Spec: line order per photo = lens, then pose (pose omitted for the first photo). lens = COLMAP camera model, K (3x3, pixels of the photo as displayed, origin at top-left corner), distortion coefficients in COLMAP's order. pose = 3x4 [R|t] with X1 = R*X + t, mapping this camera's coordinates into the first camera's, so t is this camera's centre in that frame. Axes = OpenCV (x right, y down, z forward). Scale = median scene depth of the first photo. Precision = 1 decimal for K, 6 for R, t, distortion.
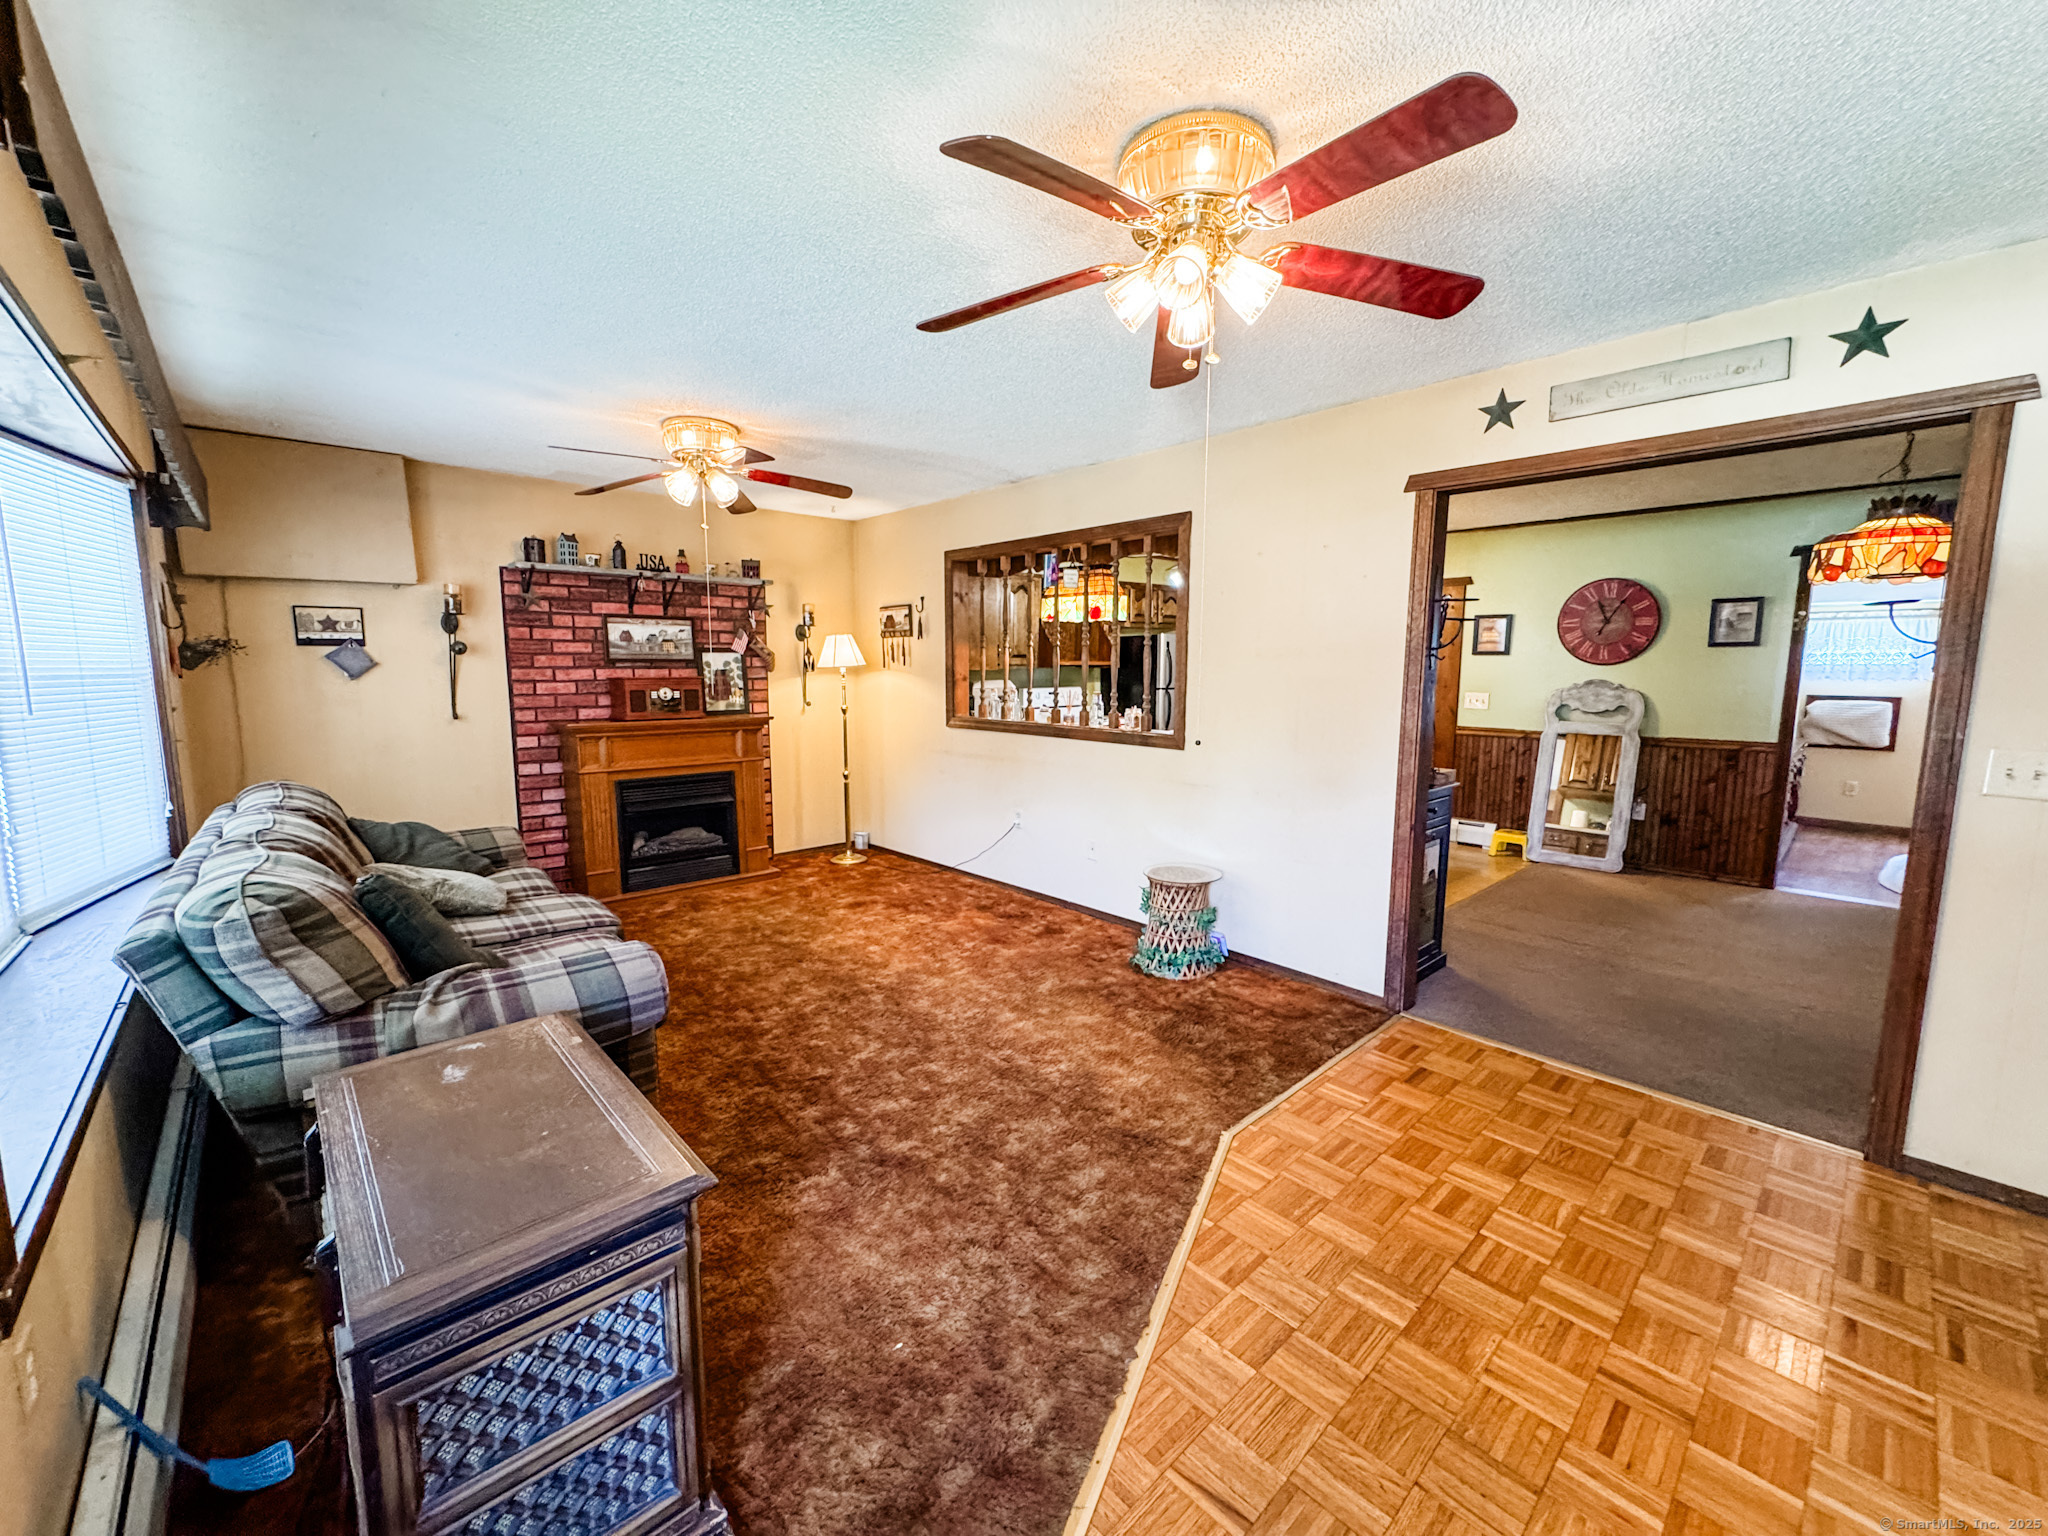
lens RADIAL K [[813.1, 0, 1016.3], [0, 813.1, 768.7], [0, 0, 1]] dist [-0.003569, 0.000767]
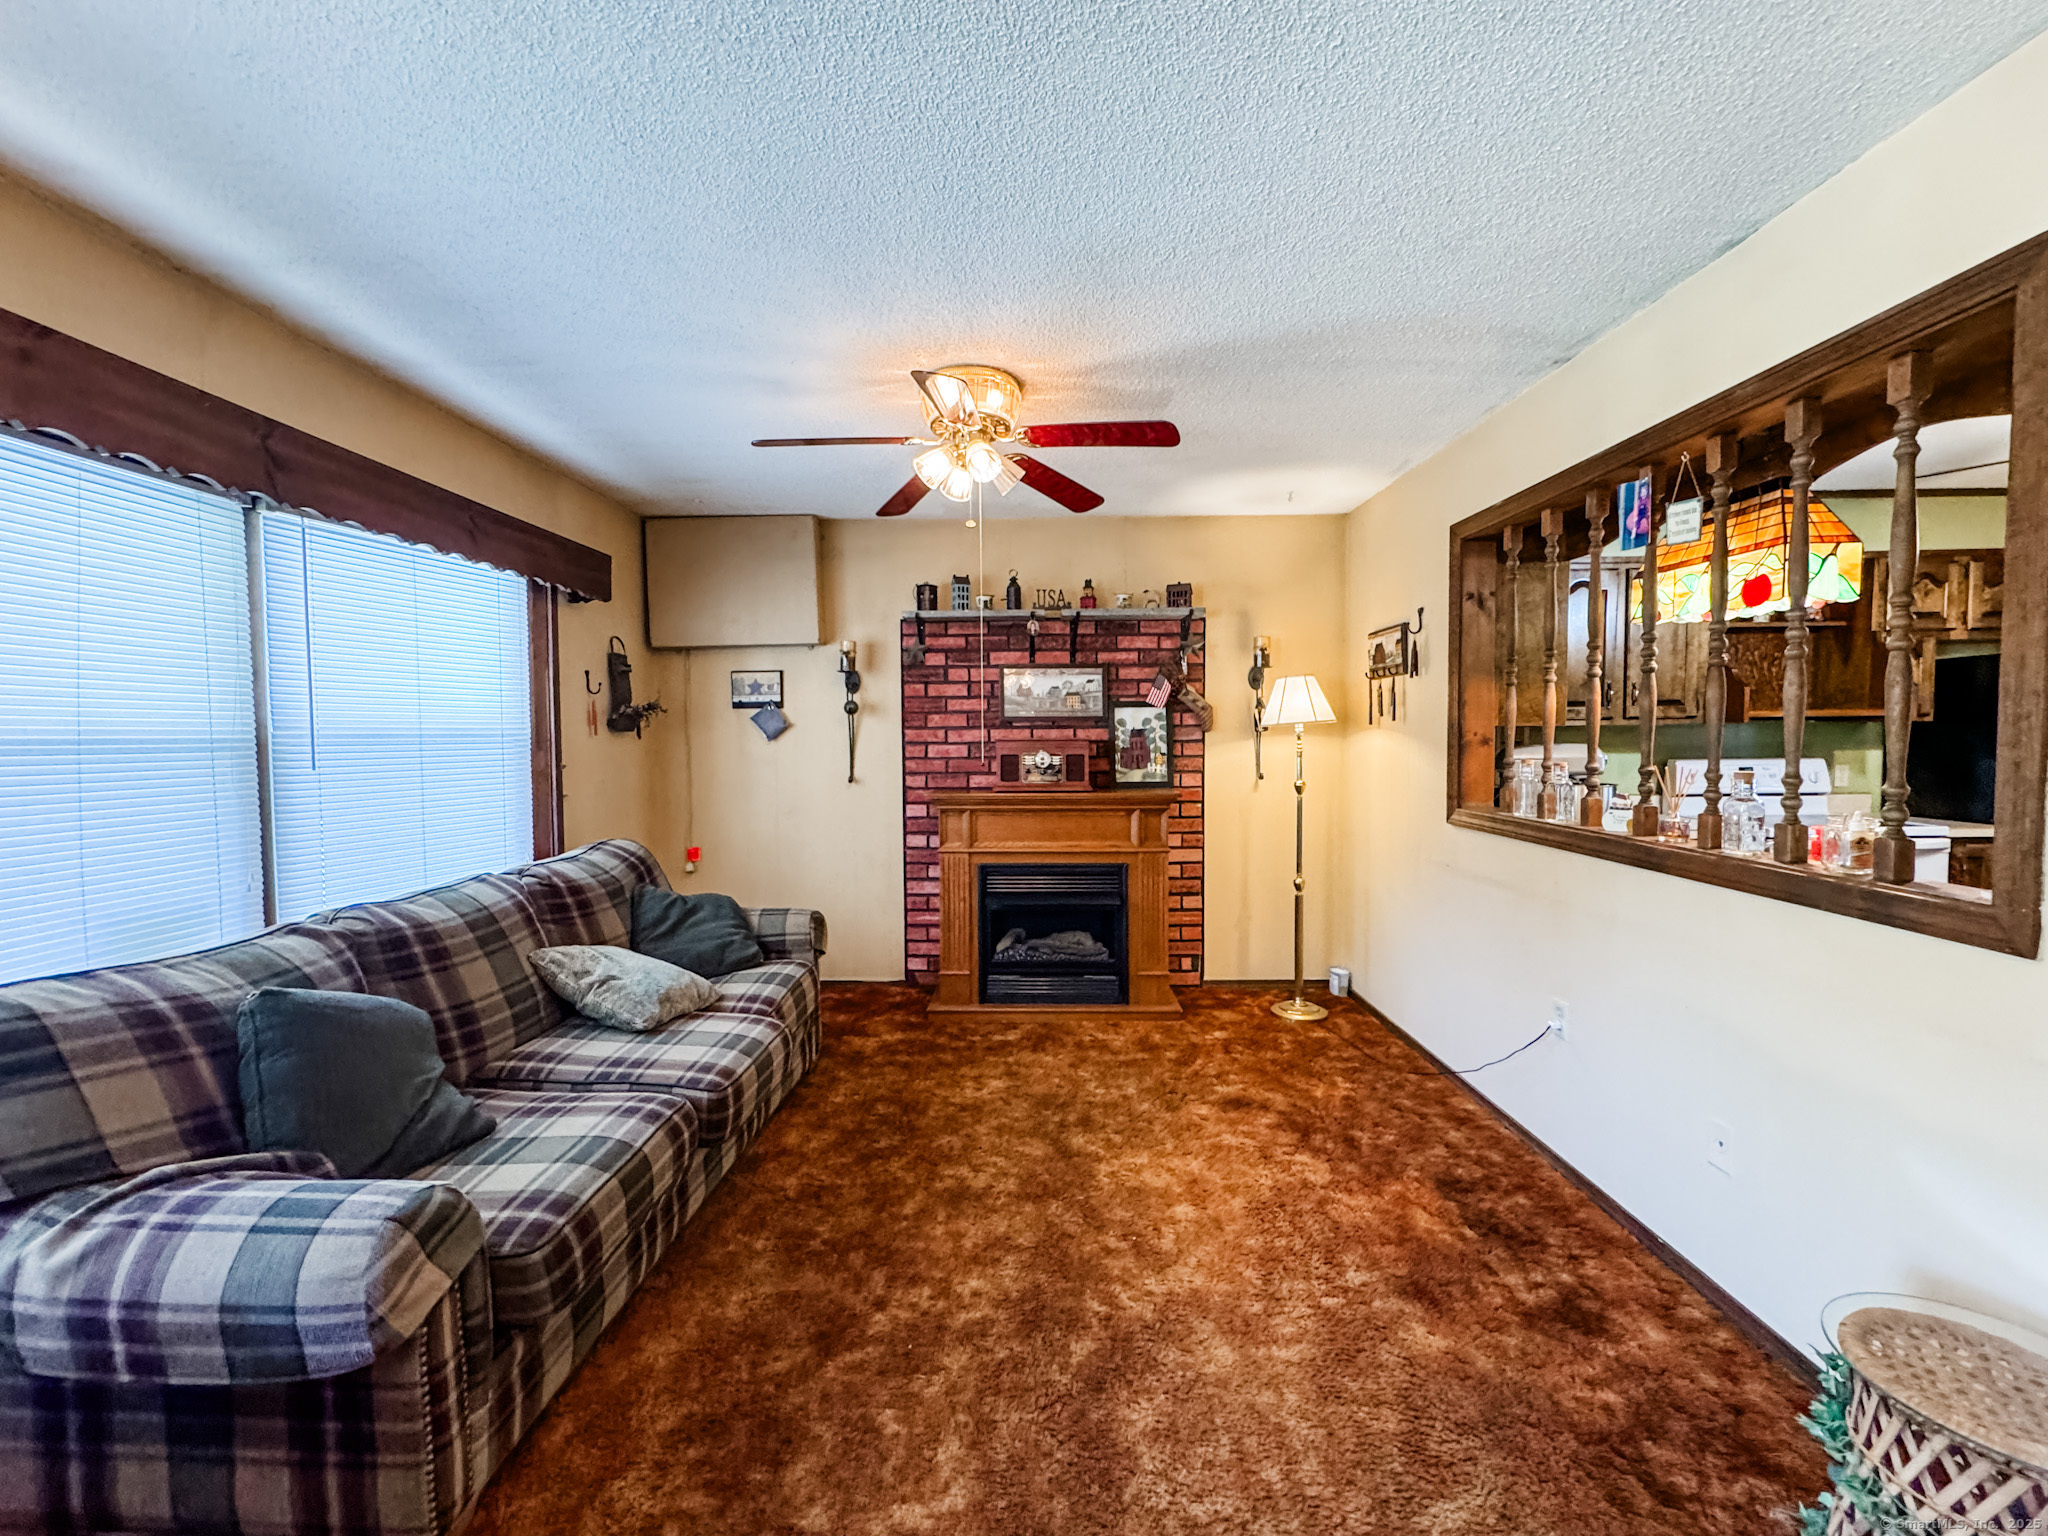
lens RADIAL K [[813.1, 0, 1066.4], [0, 813.1, 764.8], [0, 0, 1]] dist [-0.003569, 0.000767]
pose [[0.727660, 0.020585, -0.685629, 0.130404], [-0.078599, 0.995468, -0.053529, -0.046823], [0.681420, 0.092841, 0.725980, 0.445496]]
